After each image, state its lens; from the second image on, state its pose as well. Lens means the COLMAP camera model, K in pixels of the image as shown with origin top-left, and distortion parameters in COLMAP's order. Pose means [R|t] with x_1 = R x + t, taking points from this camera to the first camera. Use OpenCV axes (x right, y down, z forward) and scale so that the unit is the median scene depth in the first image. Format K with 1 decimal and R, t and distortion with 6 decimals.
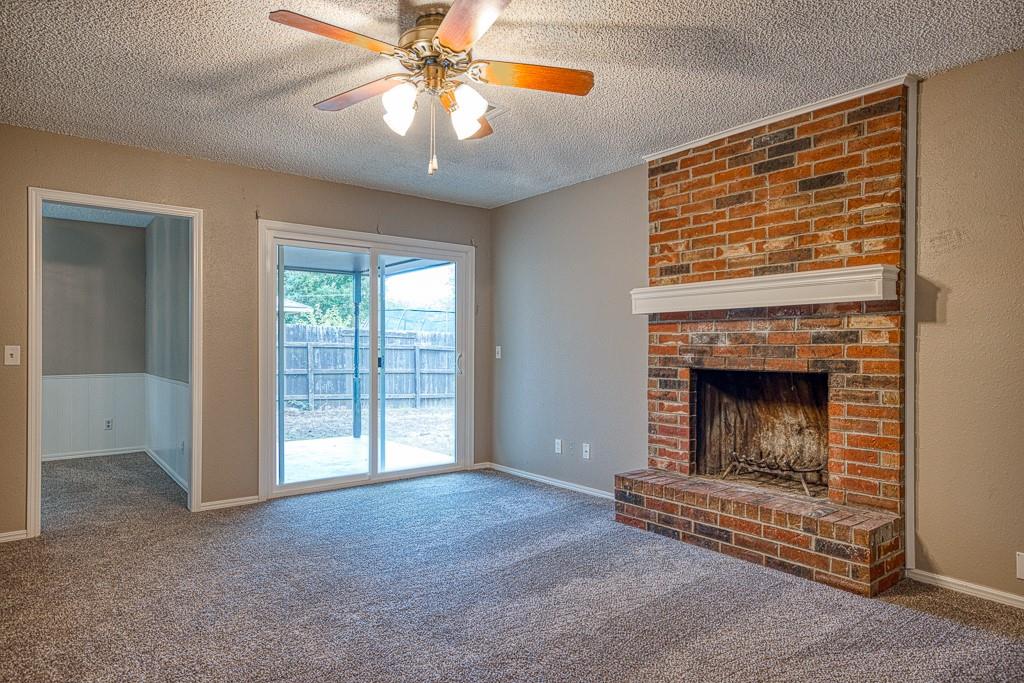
lens RADIAL K [[613.2, 0, 511.5], [0, 613.2, 339.5], [0, 0, 1]] dist [-0.012494, 0.016051]
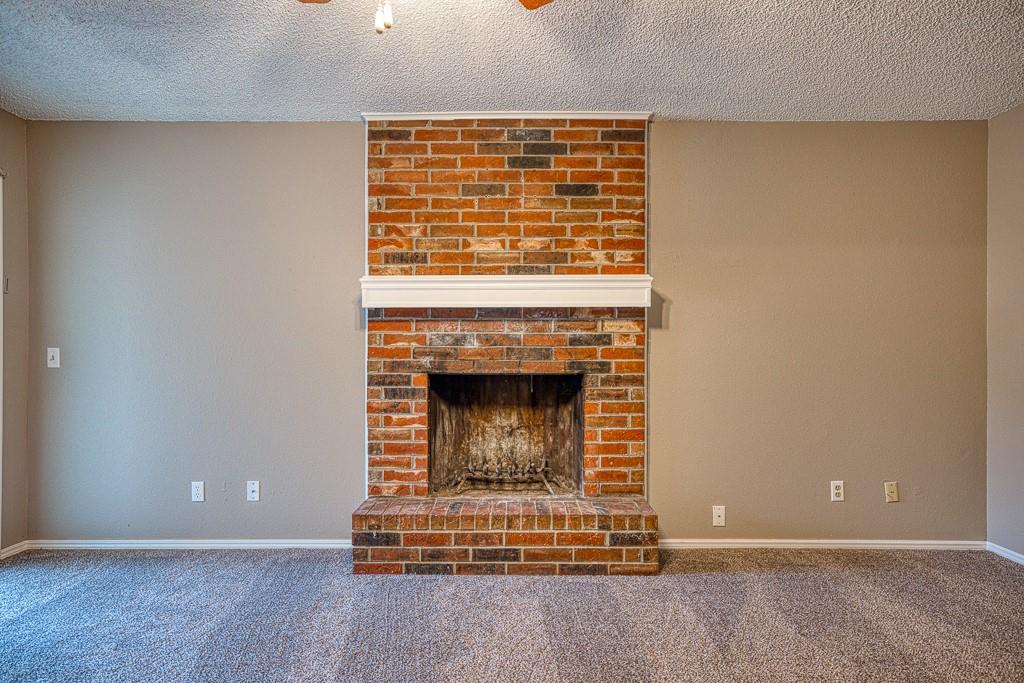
lens RADIAL K [[613.2, 0, 513.6], [0, 613.2, 347.6], [0, 0, 1]] dist [-0.012494, 0.016051]
pose [[0.618221, 0.001759, 0.786003, -0.362232], [-0.009321, 0.999944, 0.005093, 0.005351], [-0.785949, -0.010474, 0.618202, 0.423076]]
